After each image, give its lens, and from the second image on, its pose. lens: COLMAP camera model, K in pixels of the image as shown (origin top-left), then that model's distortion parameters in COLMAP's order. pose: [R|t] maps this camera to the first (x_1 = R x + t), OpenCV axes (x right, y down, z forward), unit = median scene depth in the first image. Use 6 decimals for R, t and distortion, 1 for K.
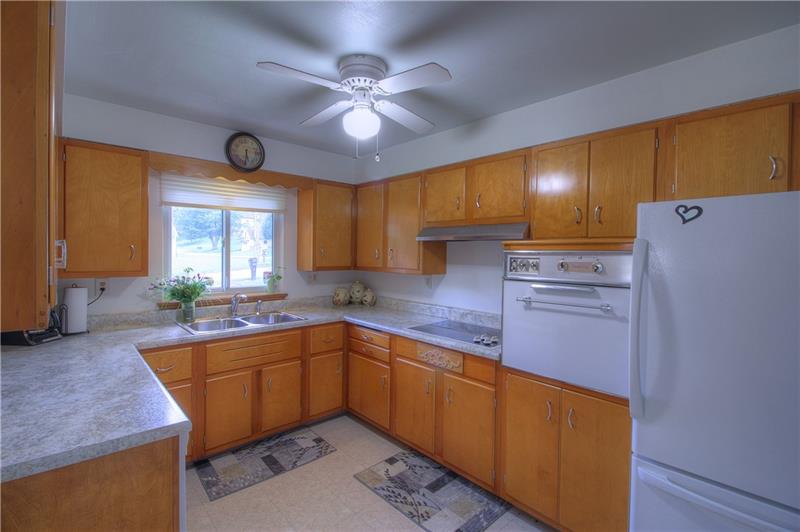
lens RADIAL K [[368.1, 0, 399.6], [0, 368.1, 259.1], [0, 0, 1]] dist [-0.005489, -0.006569]
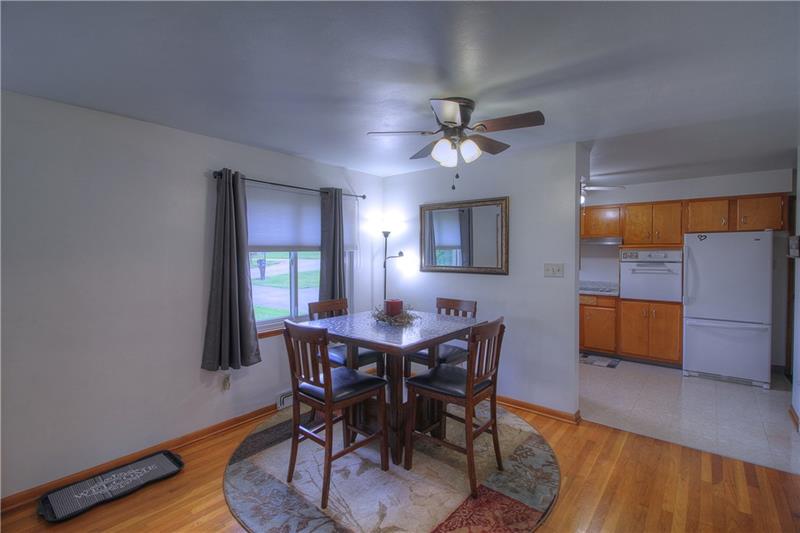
lens RADIAL K [[368.1, 0, 400.8], [0, 368.1, 258.1], [0, 0, 1]] dist [-0.005489, -0.006569]
pose [[0.991549, -0.014359, 0.128939, -1.092129], [0.014427, 0.999896, 0.000405, 0.007940], [-0.128931, 0.001459, 0.991652, -0.894552]]
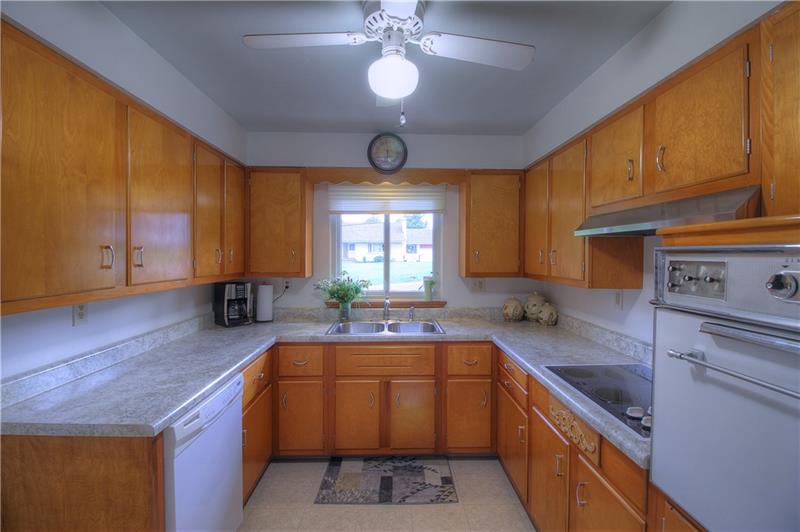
lens RADIAL K [[368.1, 0, 401.1], [0, 368.1, 259.1], [0, 0, 1]] dist [-0.005489, -0.006569]
pose [[0.755865, -0.001397, -0.654726, 0.263404], [-0.006878, 0.999926, -0.010073, -0.000526], [0.654691, 0.012117, 0.755799, 0.313921]]
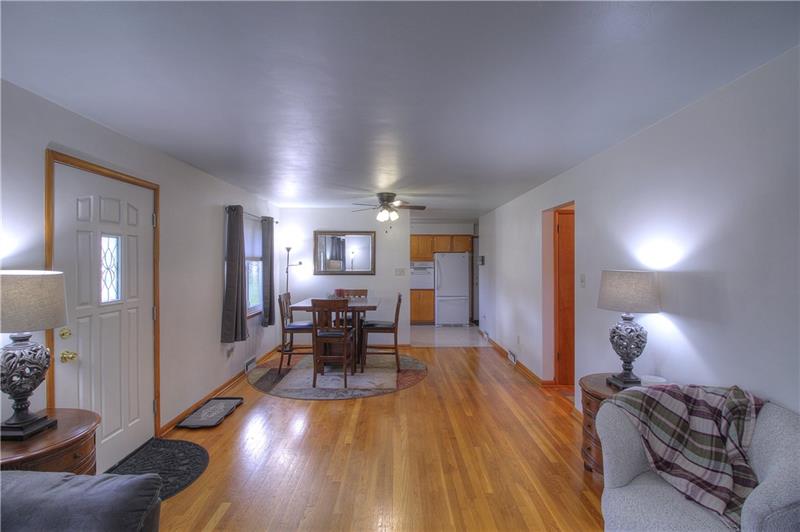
lens RADIAL K [[368.1, 0, 397.0], [0, 368.1, 263.4], [0, 0, 1]] dist [-0.005489, -0.006569]
pose [[0.682418, -0.010948, 0.730880, -2.145470], [0.018196, 0.999832, -0.002012, 0.007731], [-0.730736, 0.014672, 0.682503, -1.342528]]
